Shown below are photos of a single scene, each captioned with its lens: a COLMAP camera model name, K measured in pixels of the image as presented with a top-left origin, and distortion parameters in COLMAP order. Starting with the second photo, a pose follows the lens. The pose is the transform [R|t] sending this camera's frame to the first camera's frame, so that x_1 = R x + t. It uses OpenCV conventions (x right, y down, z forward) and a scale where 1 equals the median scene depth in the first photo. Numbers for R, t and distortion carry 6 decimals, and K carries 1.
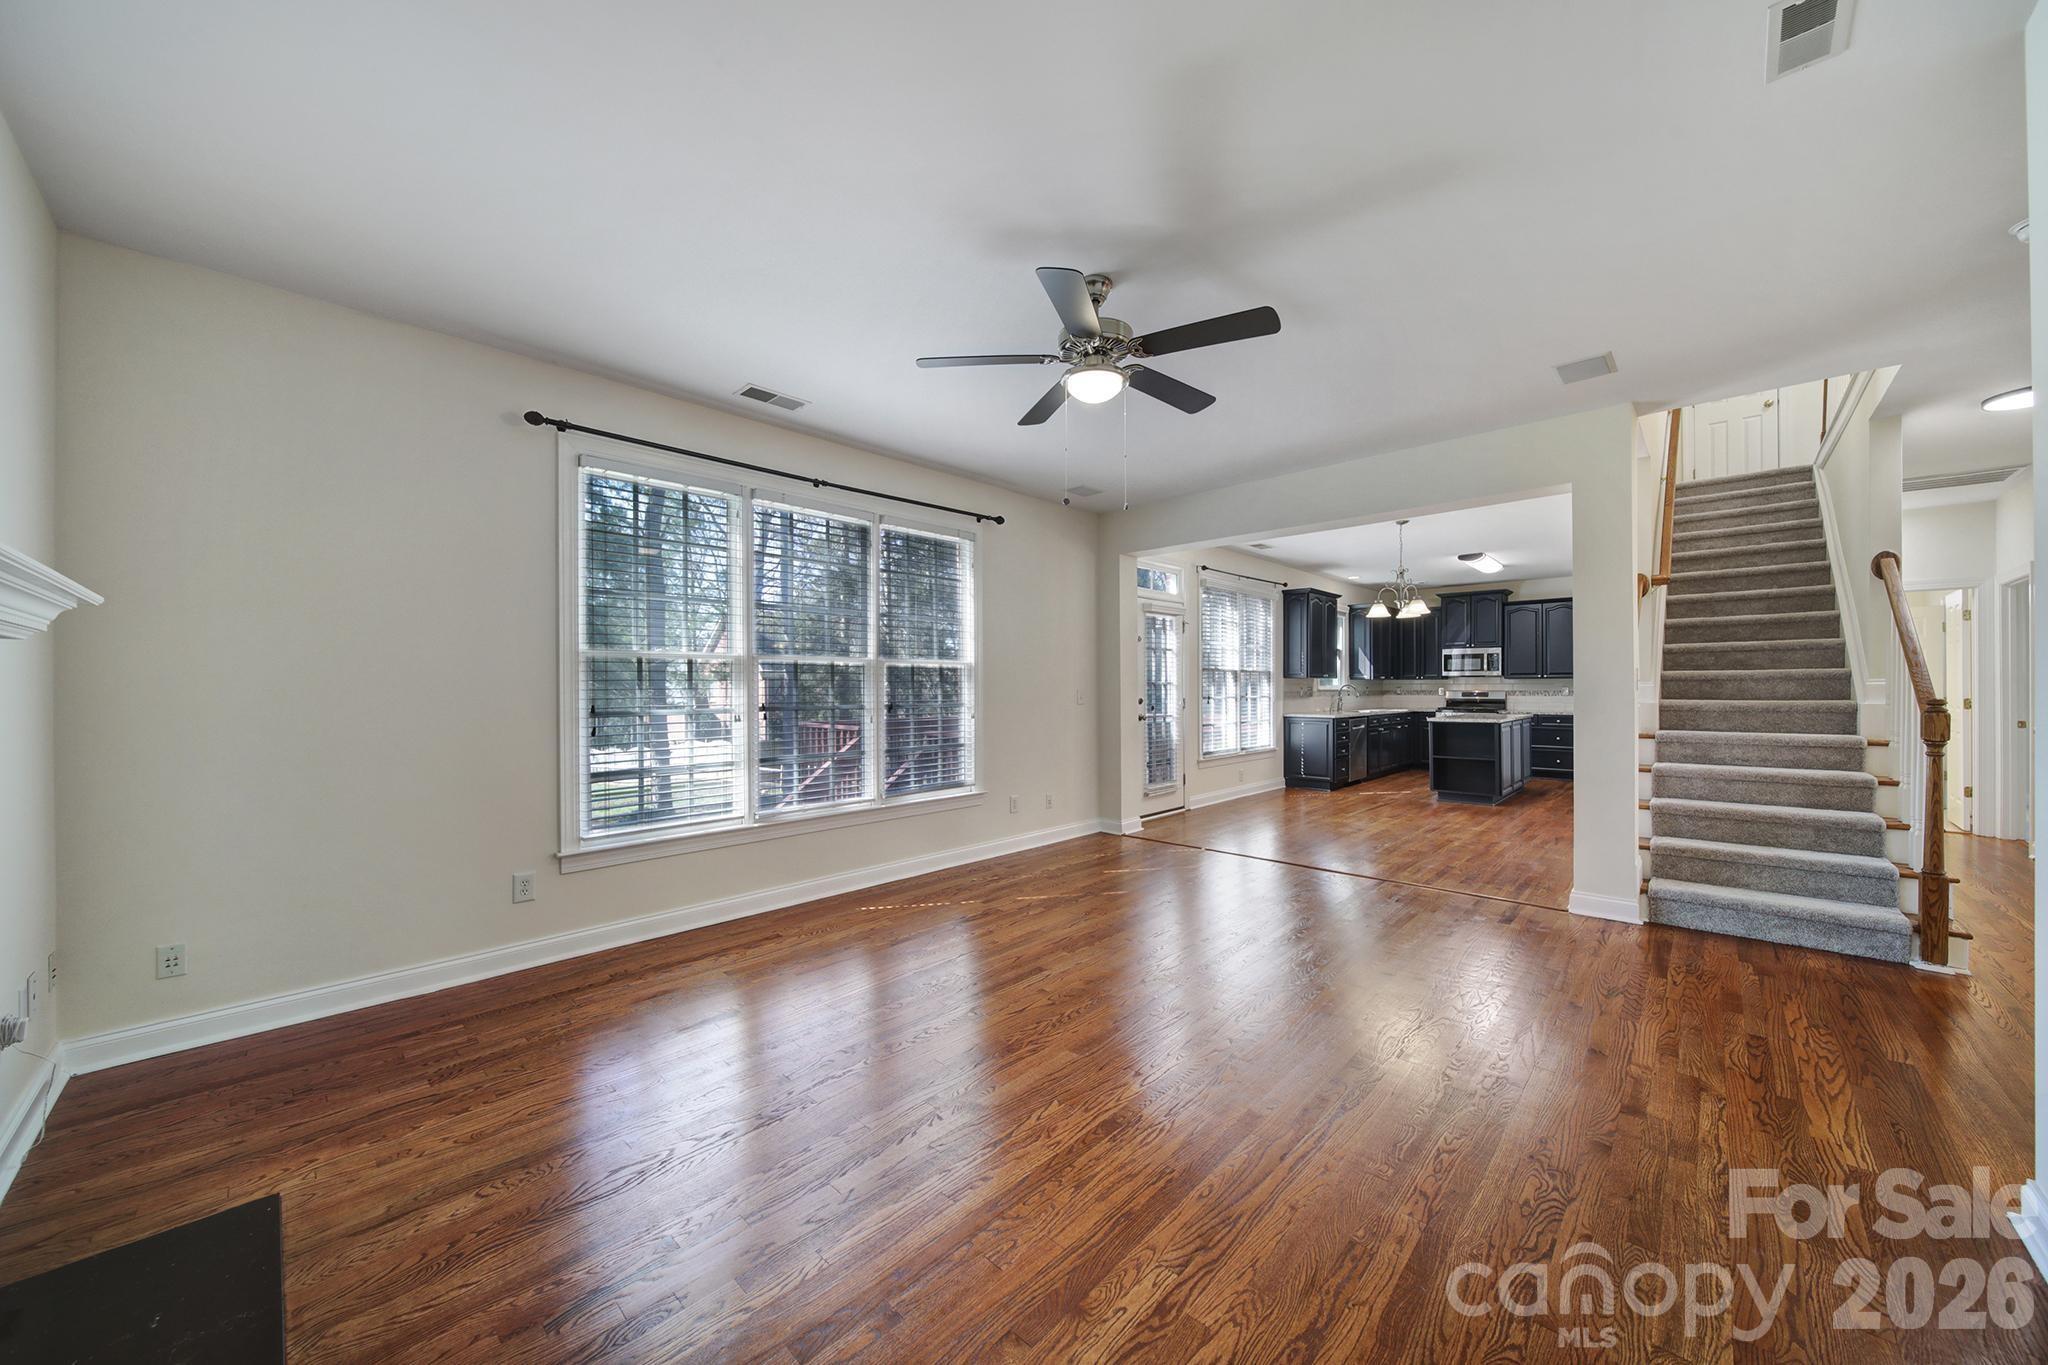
lens RADIAL K [[724.5, 0, 1018.7], [0, 724.5, 687.0], [0, 0, 1]] dist [-0.000843, -0.000523]
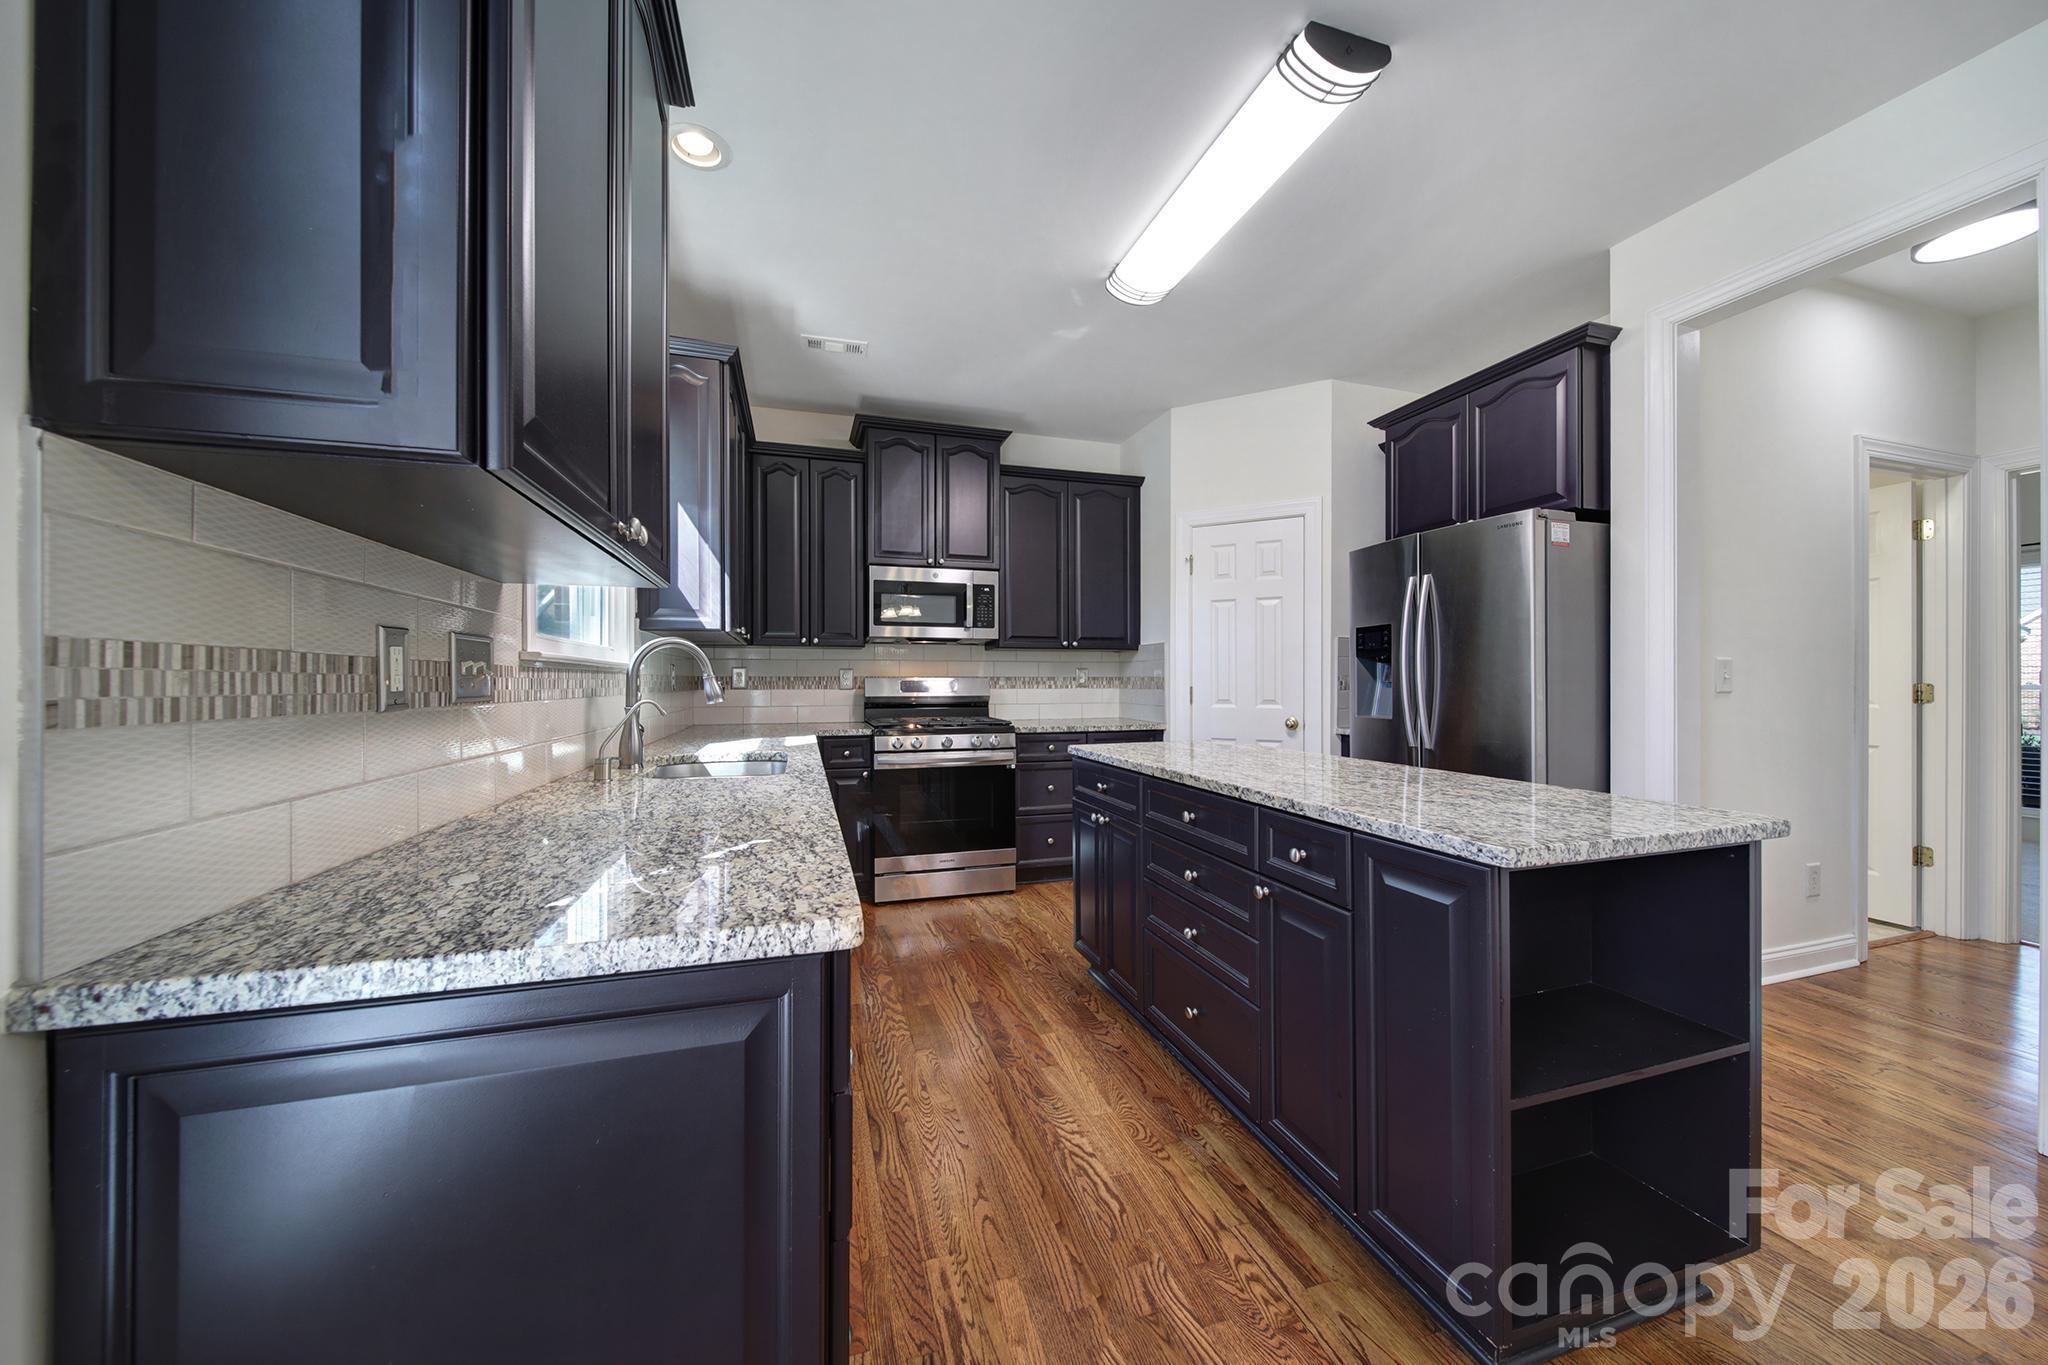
lens RADIAL K [[724.5, 0, 1027.6], [0, 724.5, 683.3], [0, 0, 1]] dist [-0.000843, -0.000523]
pose [[0.473909, -0.000820, 0.880573, 0.367564], [0.003459, 0.999994, -0.000930, 0.011265], [-0.880567, 0.003486, 0.473909, 0.935465]]
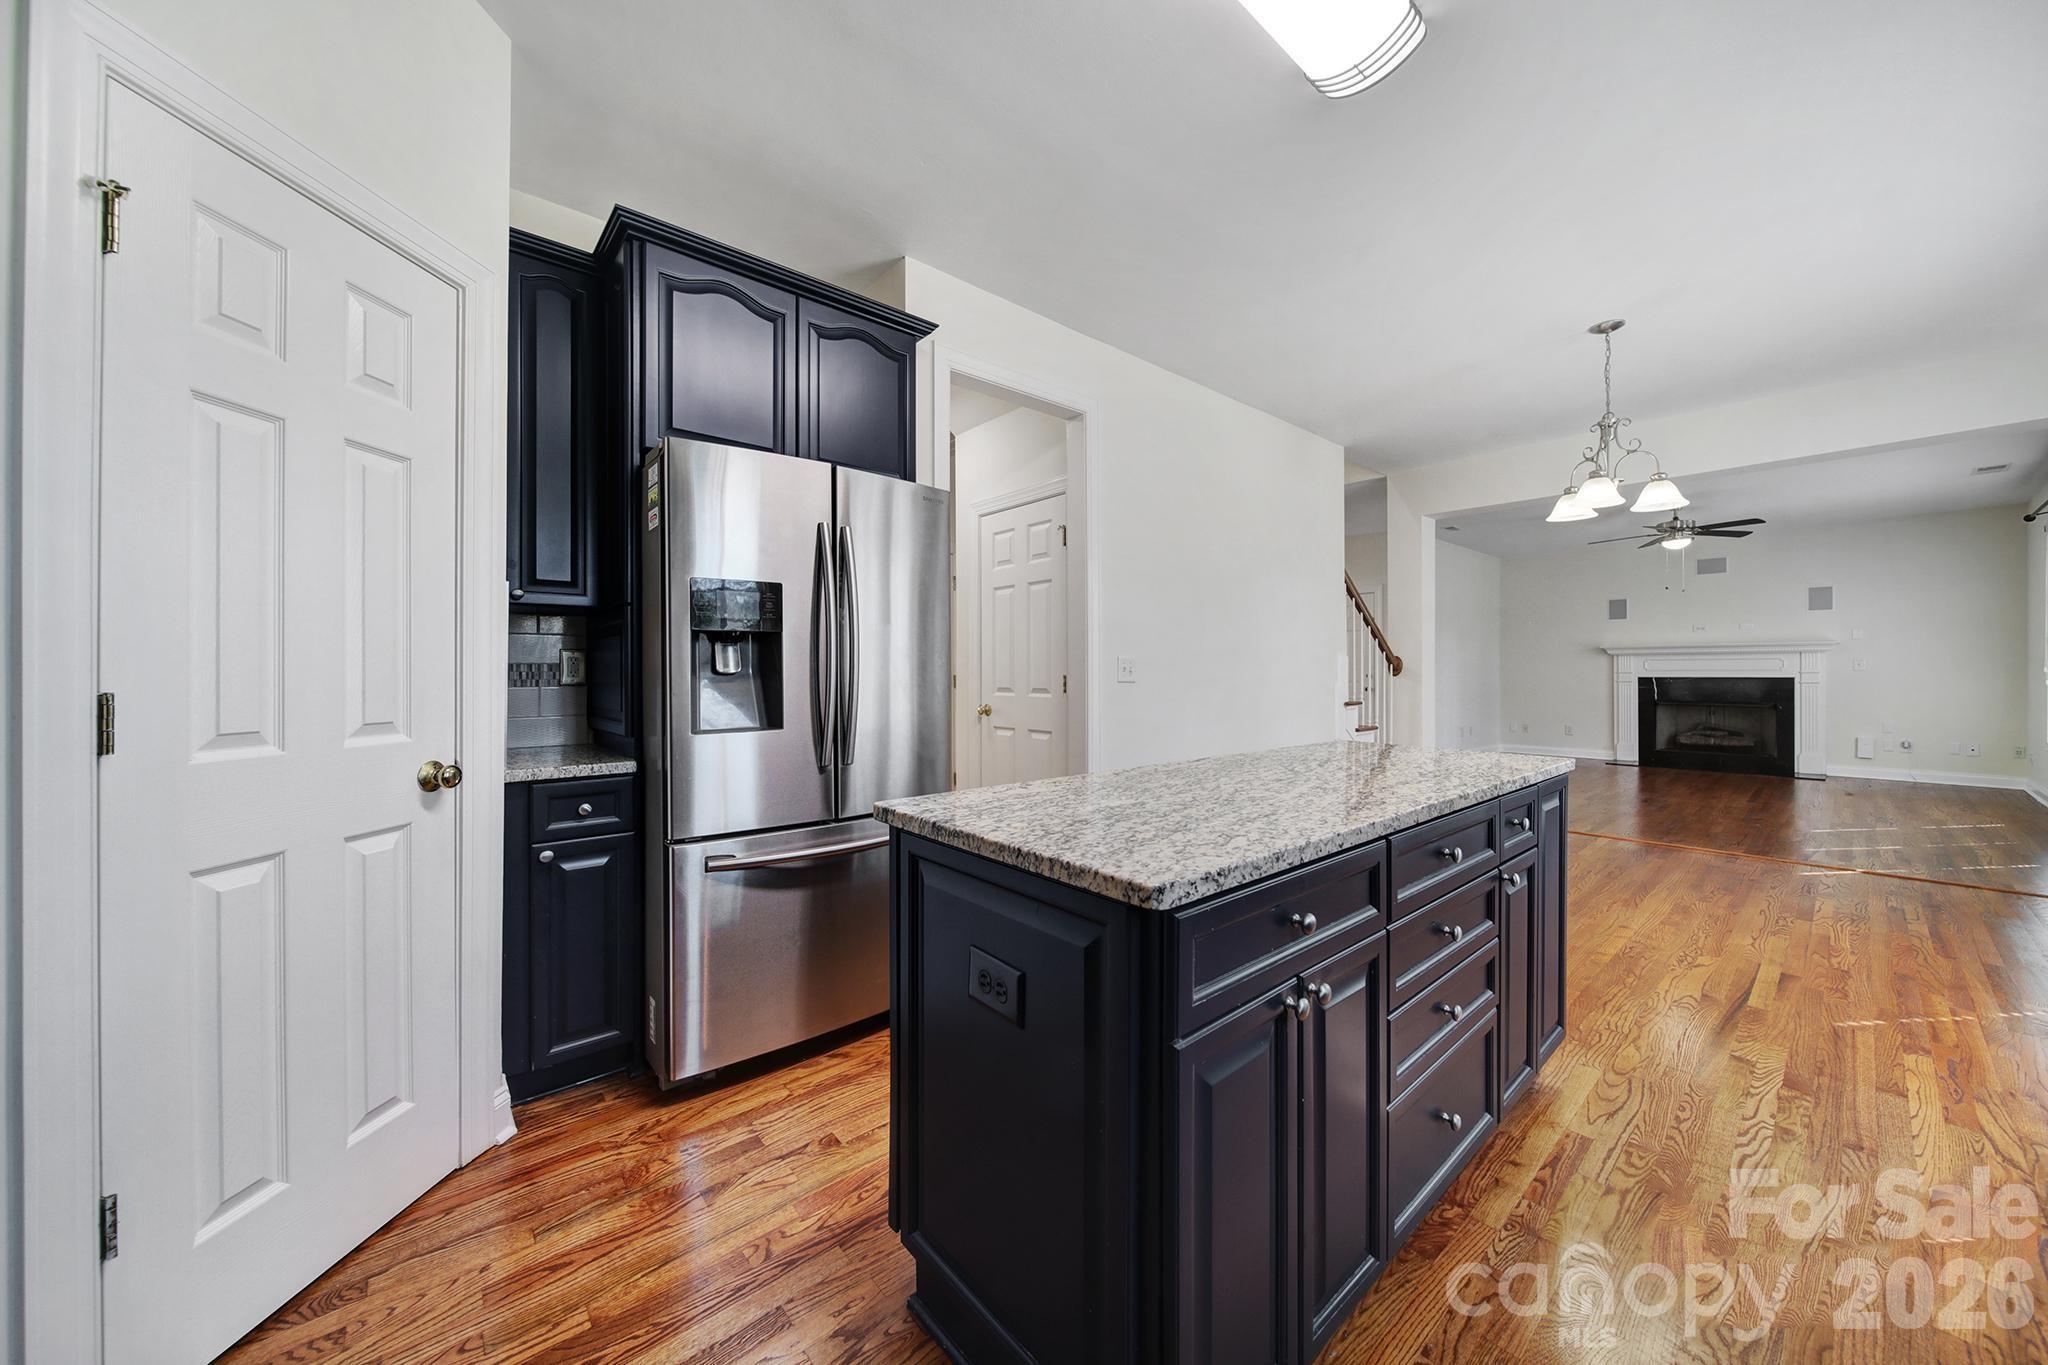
lens RADIAL K [[724.5, 0, 1023.8], [0, 724.5, 673.1], [0, 0, 1]] dist [-0.000843, -0.000523]
pose [[-0.995966, 0.004612, 0.089612, 0.679575], [0.004612, 0.999989, -0.000213, 0.011040], [-0.089612, 0.000201, -0.995977, 1.177205]]
